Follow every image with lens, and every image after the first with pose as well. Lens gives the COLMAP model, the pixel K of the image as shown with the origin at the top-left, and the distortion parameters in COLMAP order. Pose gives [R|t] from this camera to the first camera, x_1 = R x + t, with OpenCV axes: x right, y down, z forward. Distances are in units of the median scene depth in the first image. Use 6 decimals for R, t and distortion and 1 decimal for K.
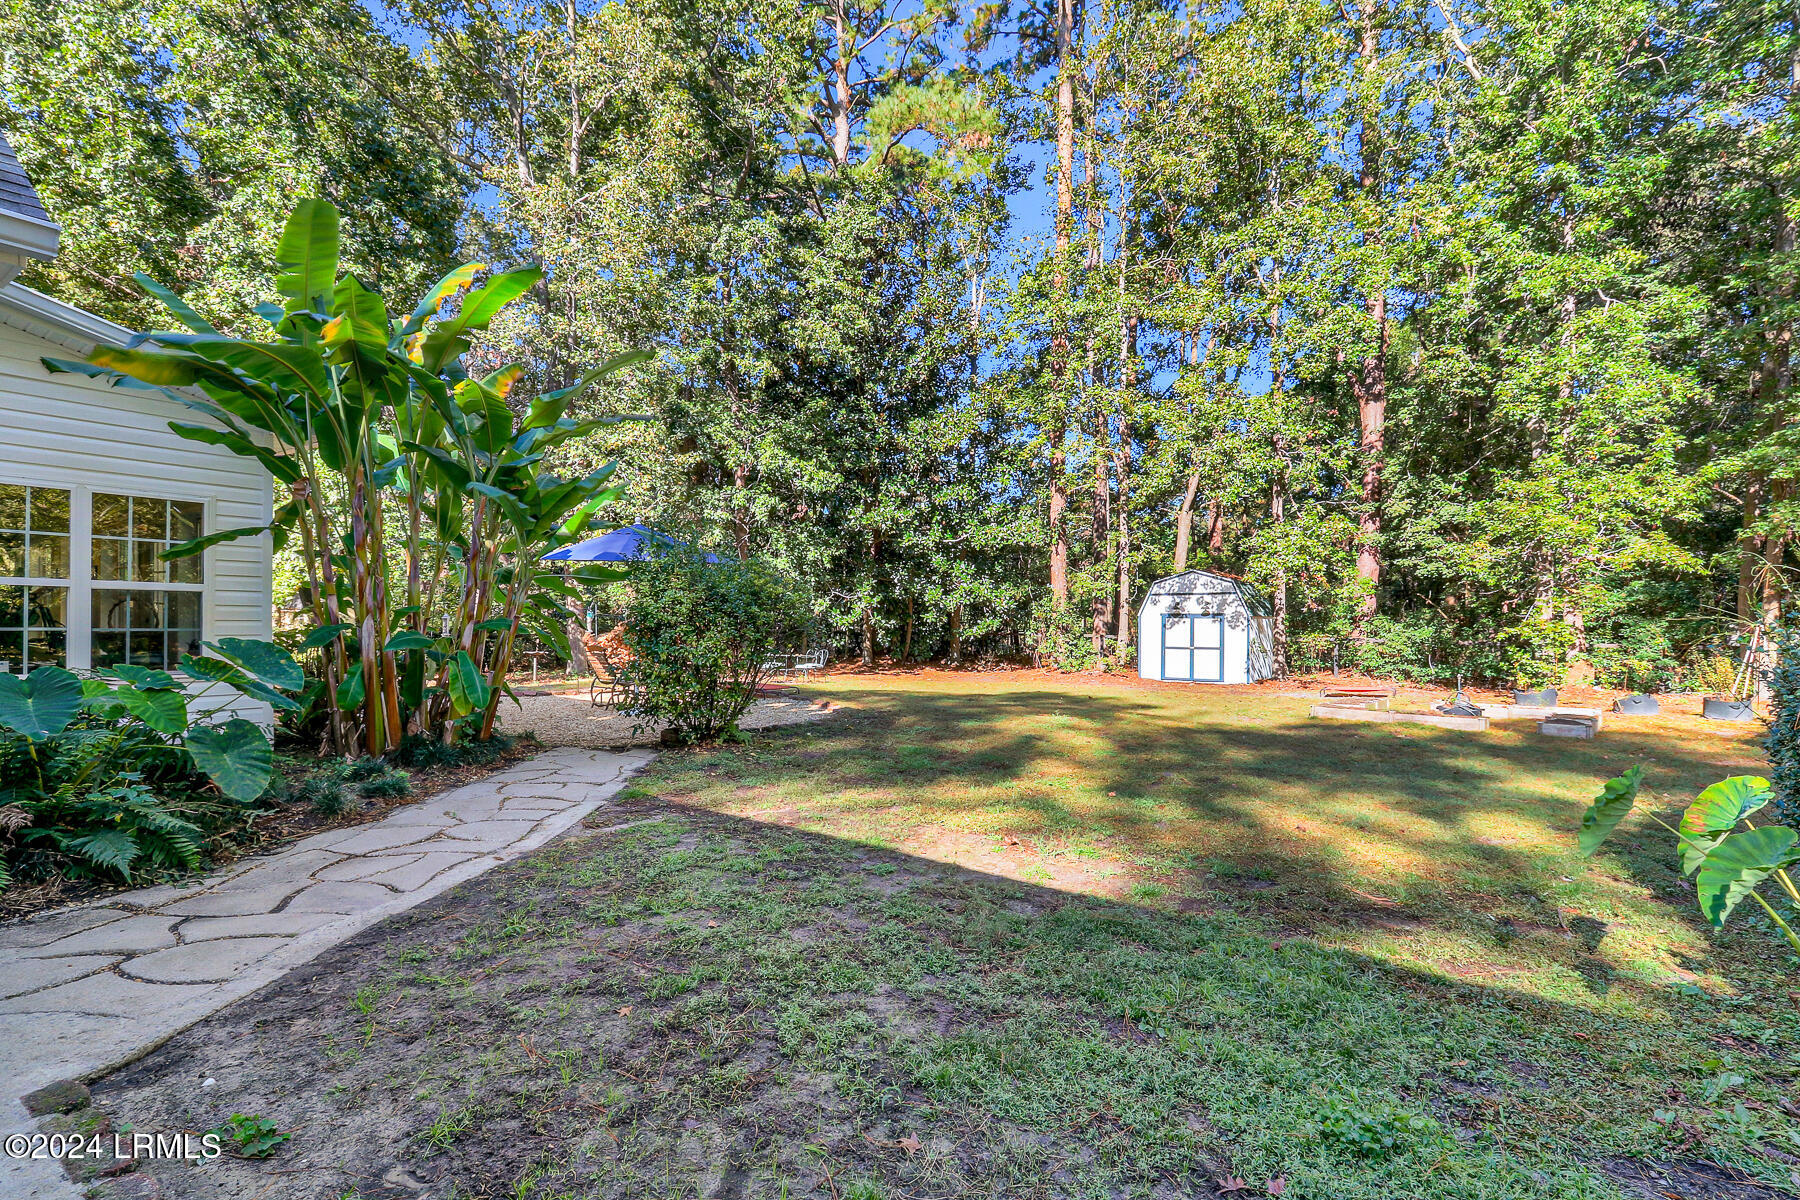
lens RADIAL K [[834.9, 0, 906.4], [0, 834.9, 607.5], [0, 0, 1]] dist [0.000800, -0.000040]
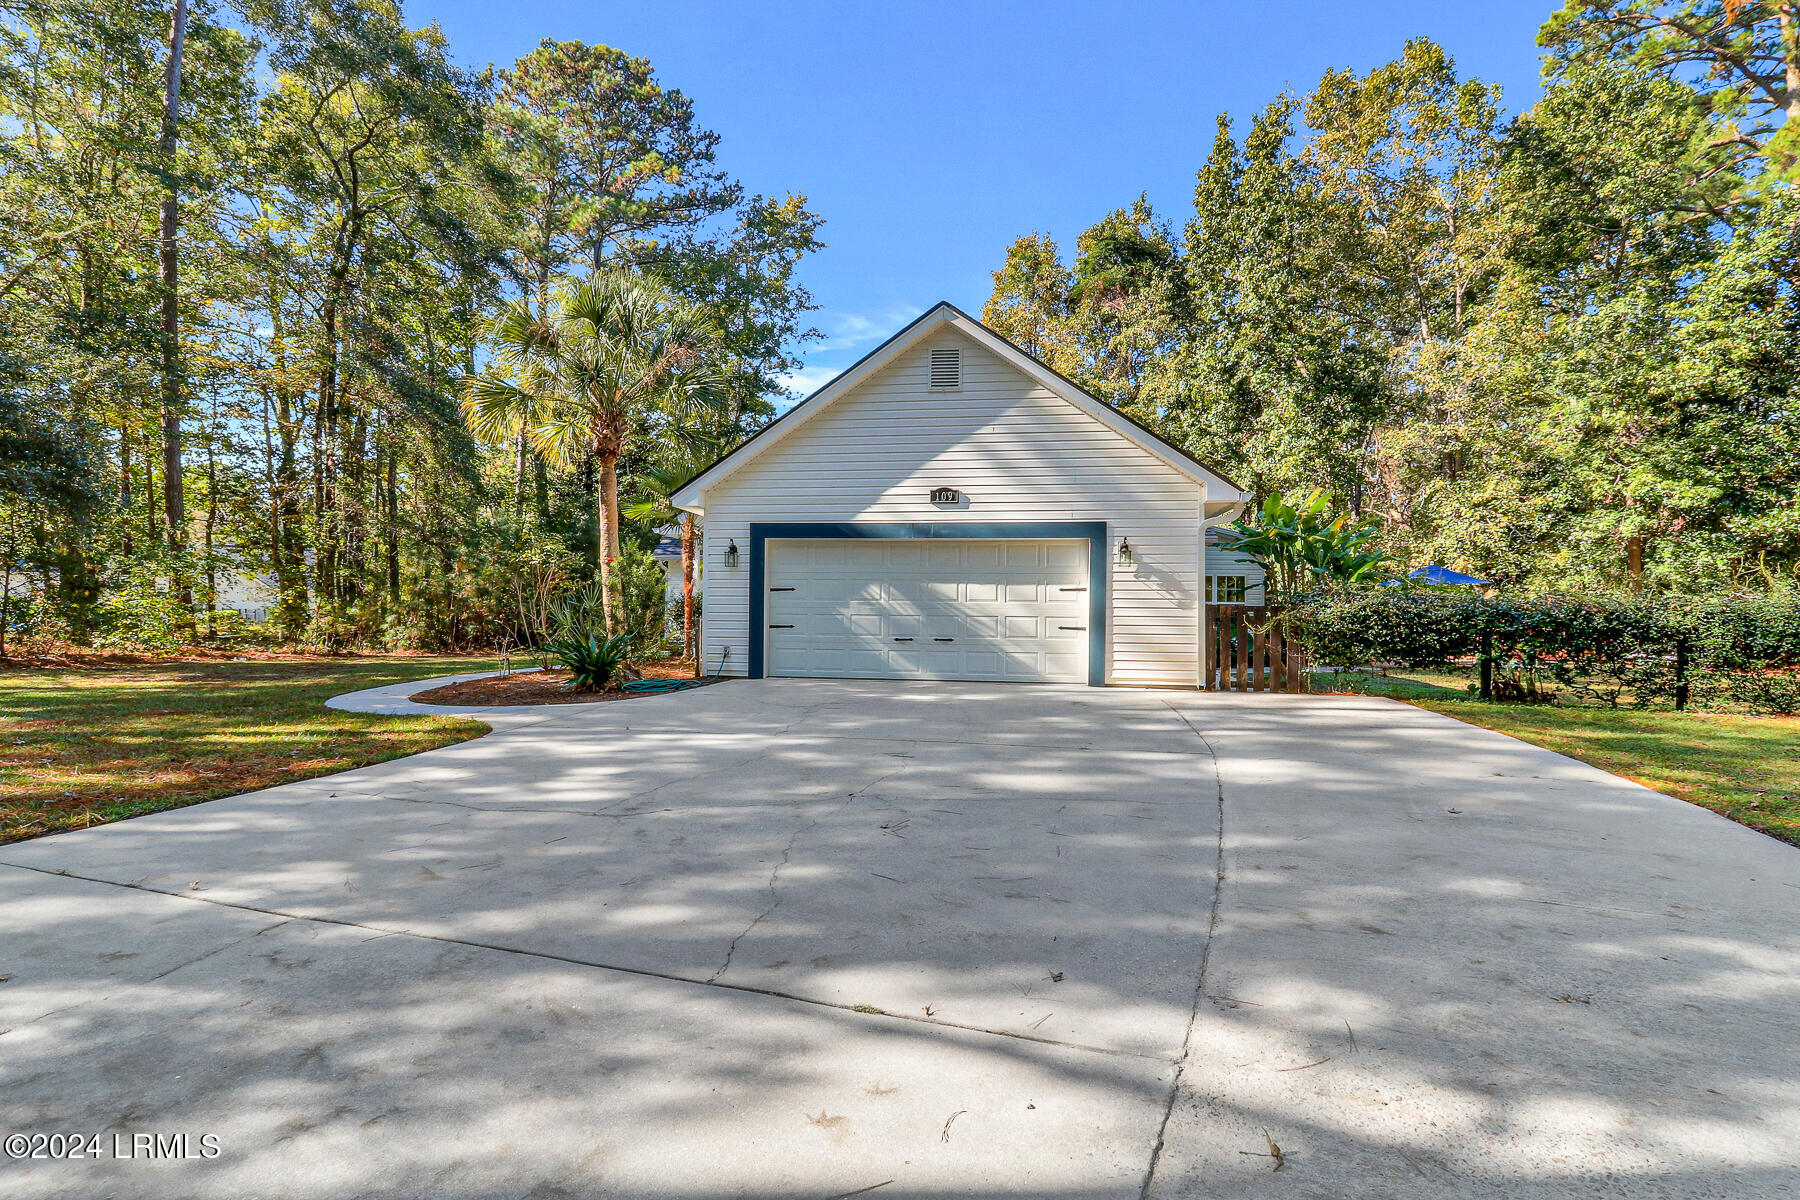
lens RADIAL K [[834.9, 0, 906.4], [0, 834.9, 607.5], [0, 0, 1]] dist [0.000800, -0.000040]
pose [[0.438332, -0.008221, -0.898776, 0.469880], [0.007067, 0.999959, -0.005700, -0.000496], [0.898785, -0.003853, 0.438372, -0.500788]]
